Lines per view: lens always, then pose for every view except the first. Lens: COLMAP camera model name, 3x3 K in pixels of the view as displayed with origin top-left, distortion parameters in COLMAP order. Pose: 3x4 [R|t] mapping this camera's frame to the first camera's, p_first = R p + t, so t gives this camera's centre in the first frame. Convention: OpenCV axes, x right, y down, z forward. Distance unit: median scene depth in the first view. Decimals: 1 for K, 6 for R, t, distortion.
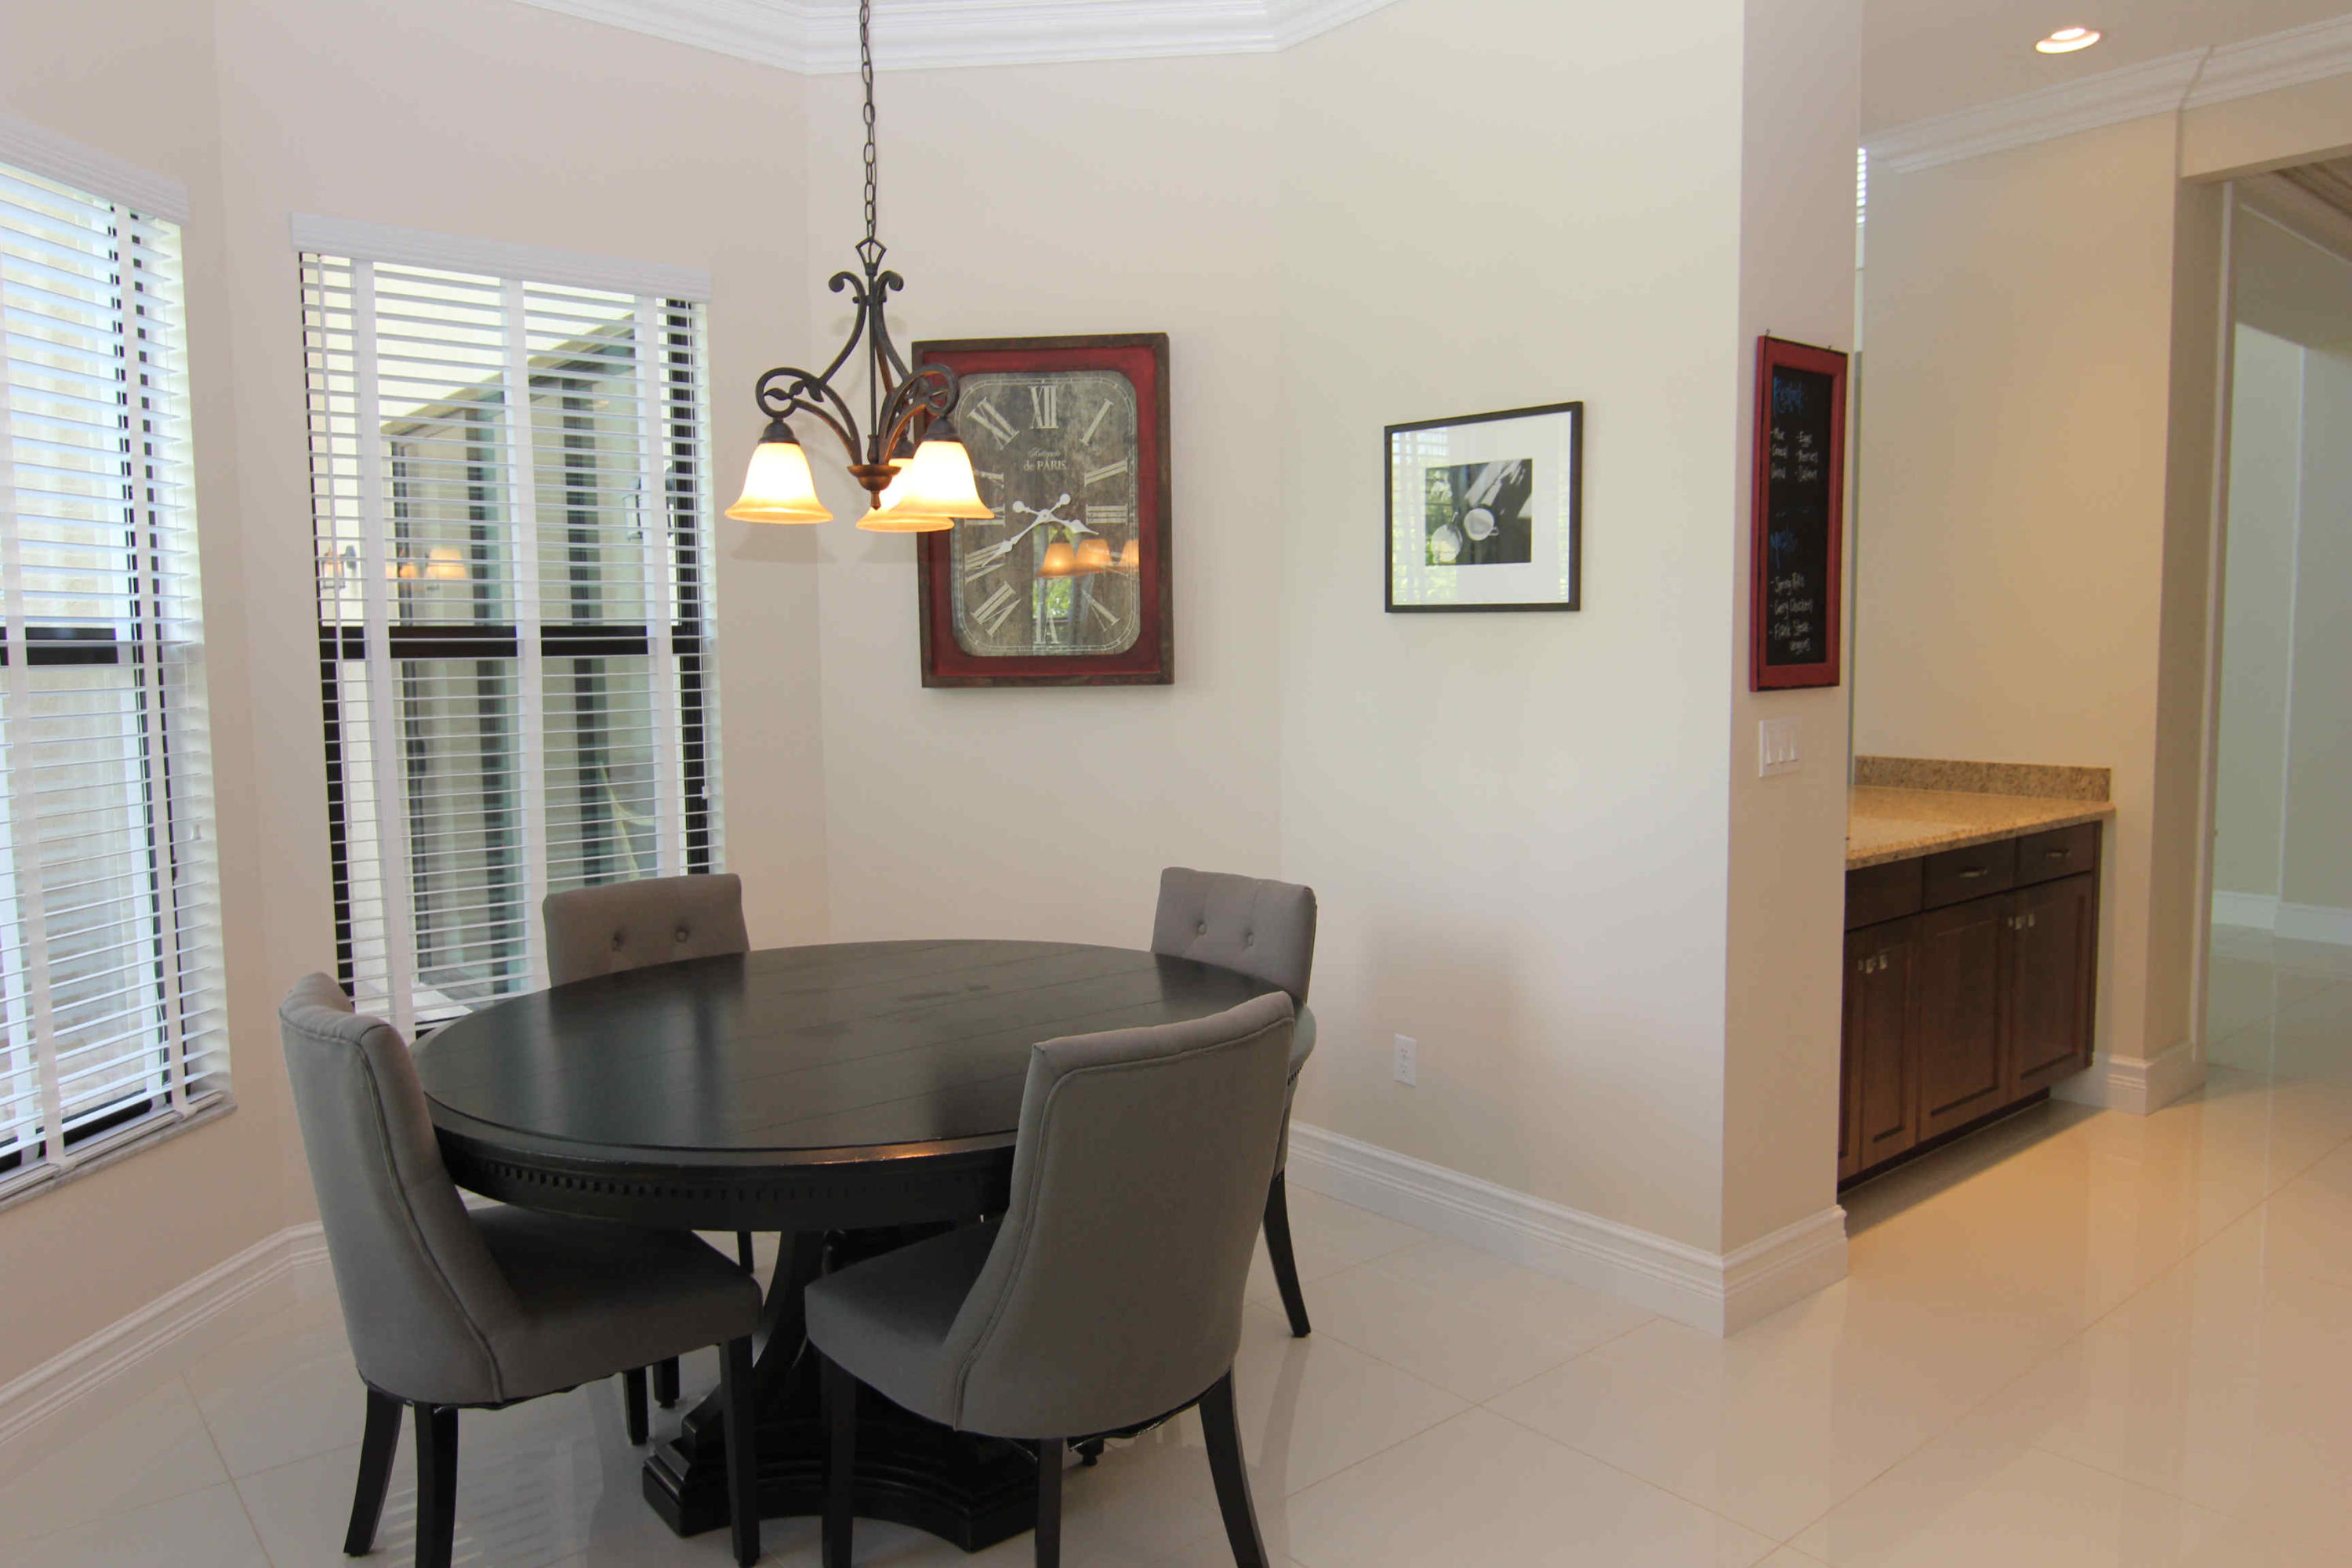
lens RADIAL K [[1602.5, 0, 1177.0], [0, 1602.5, 777.4], [0, 0, 1]] dist [-0.007708, -0.007810]
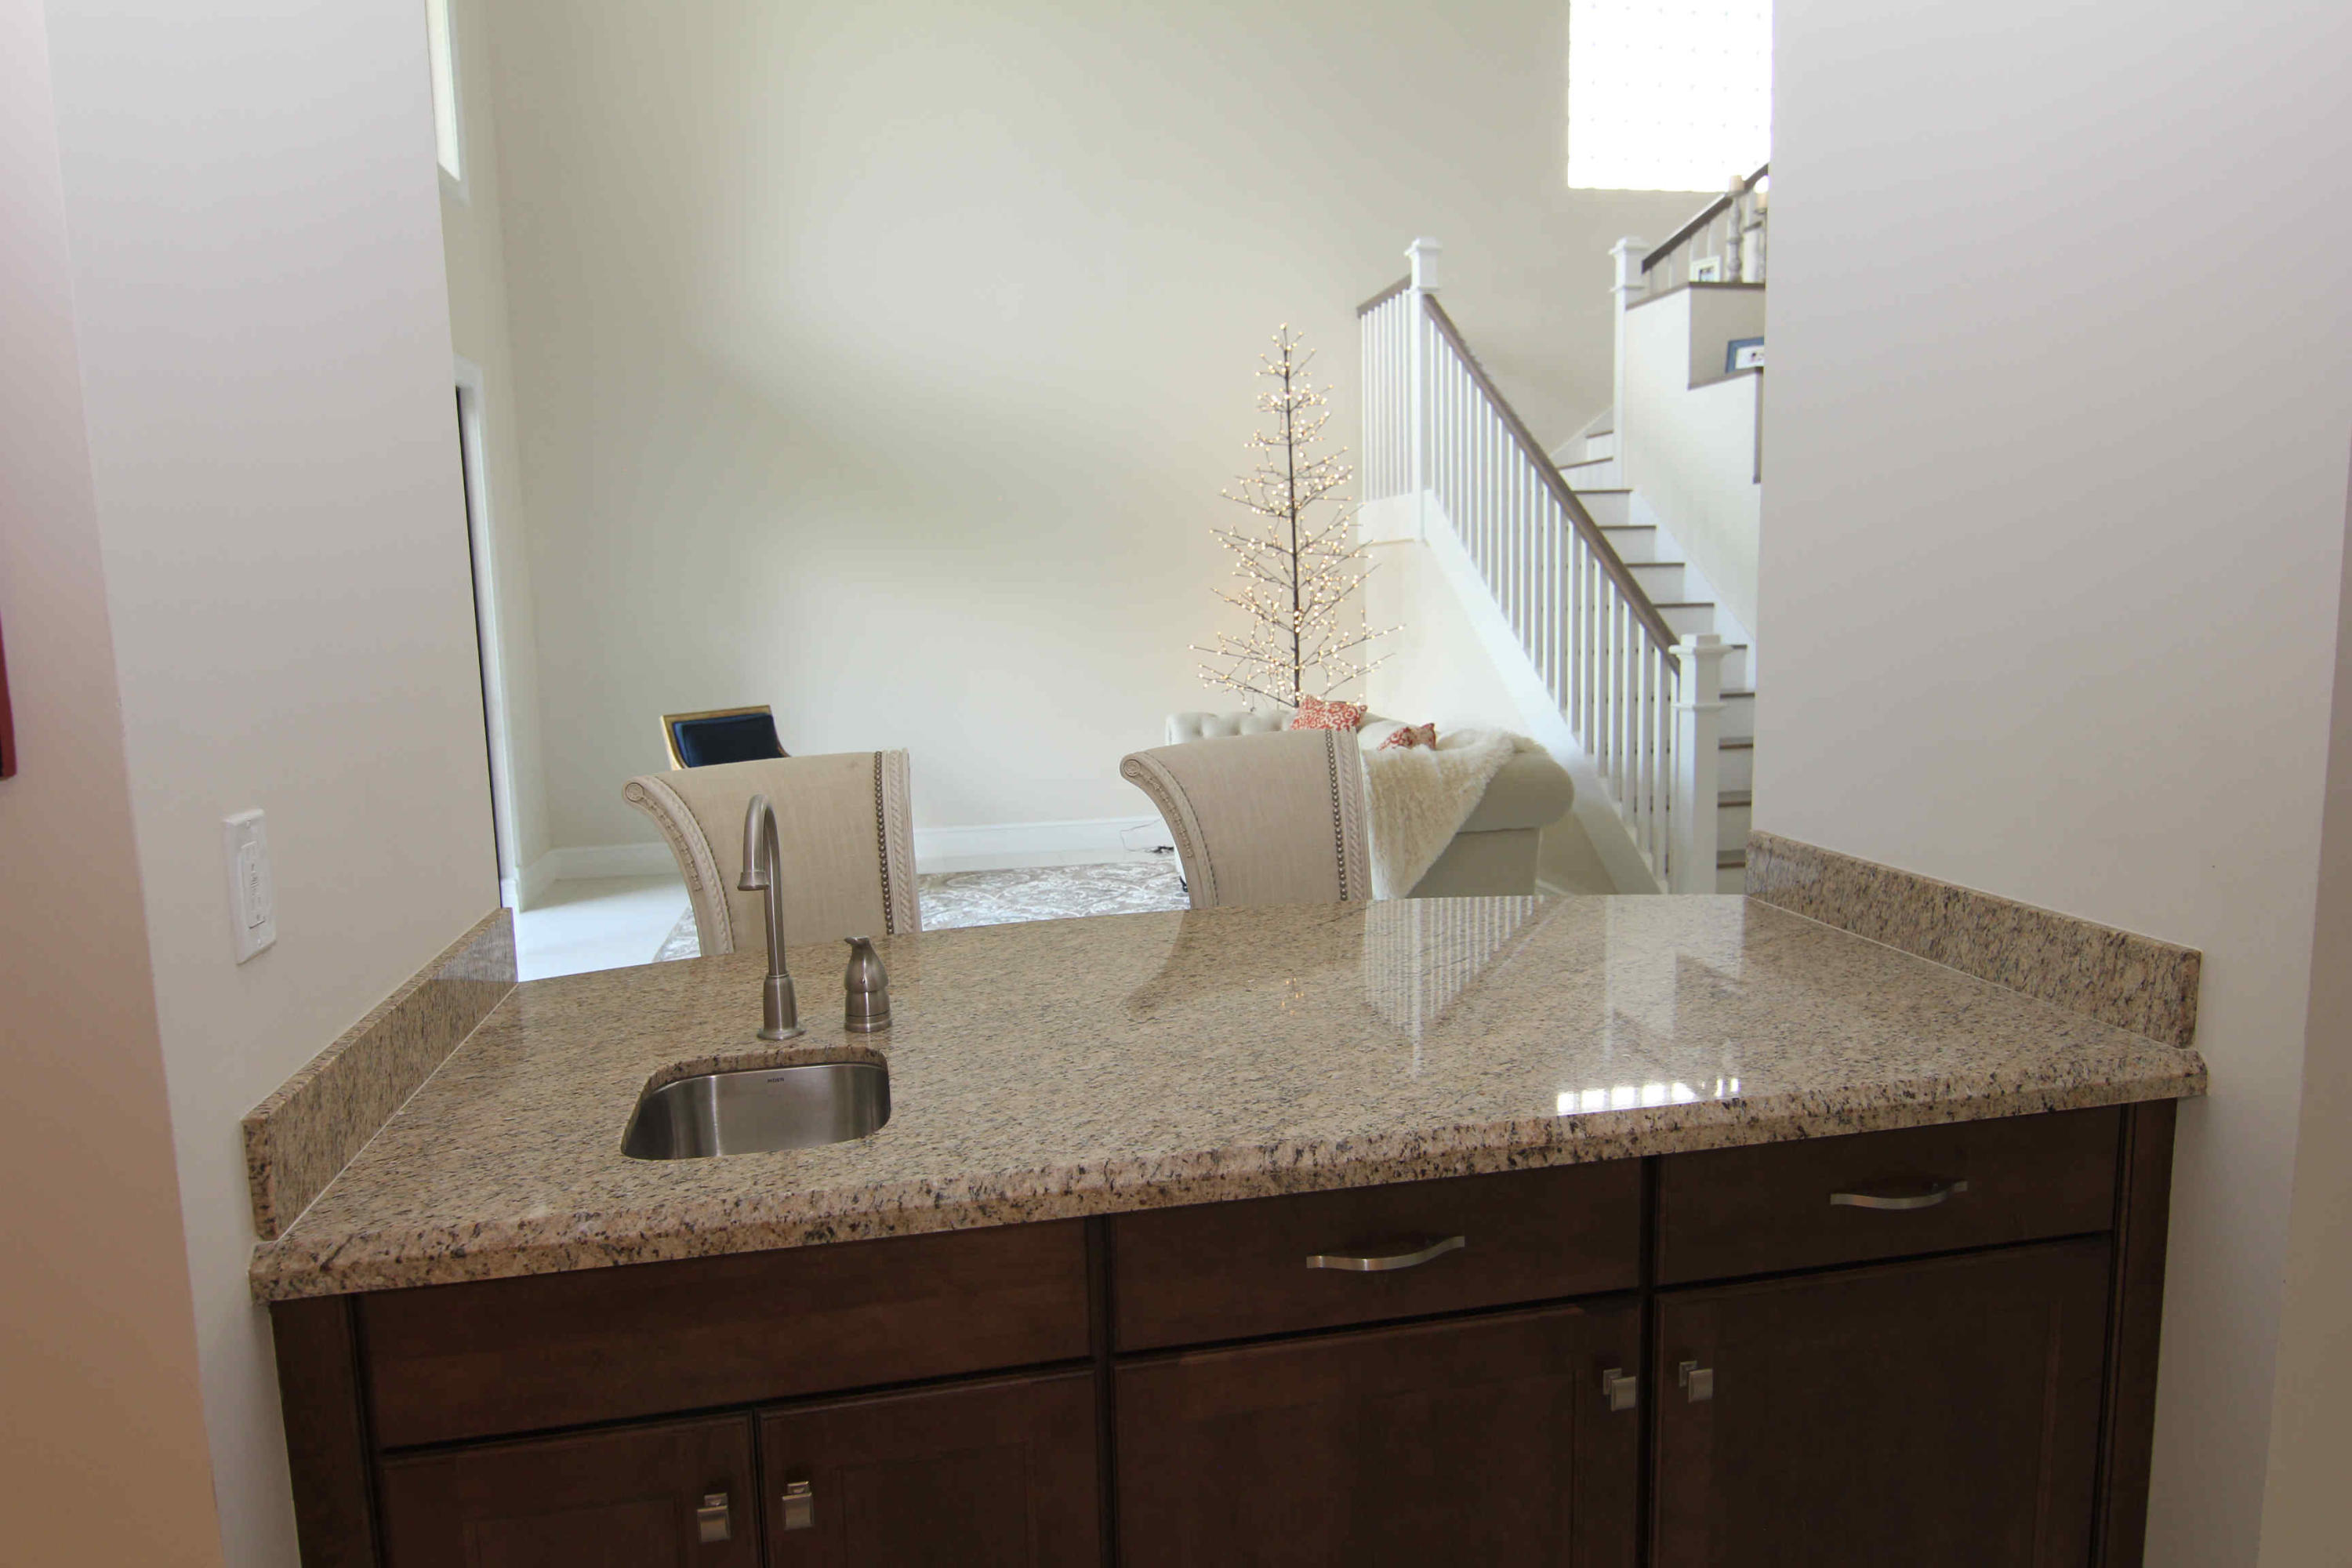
lens RADIAL K [[1434.6, 0, 1177.0], [0, 1434.6, 786.1], [0, 0, 1]] dist [-0.001299, -0.000262]
pose [[0.872354, 0.047111, -0.486599, 0.535879], [-0.021185, 0.998054, 0.058649, -0.052506], [0.488415, -0.040854, 0.871655, 0.630049]]
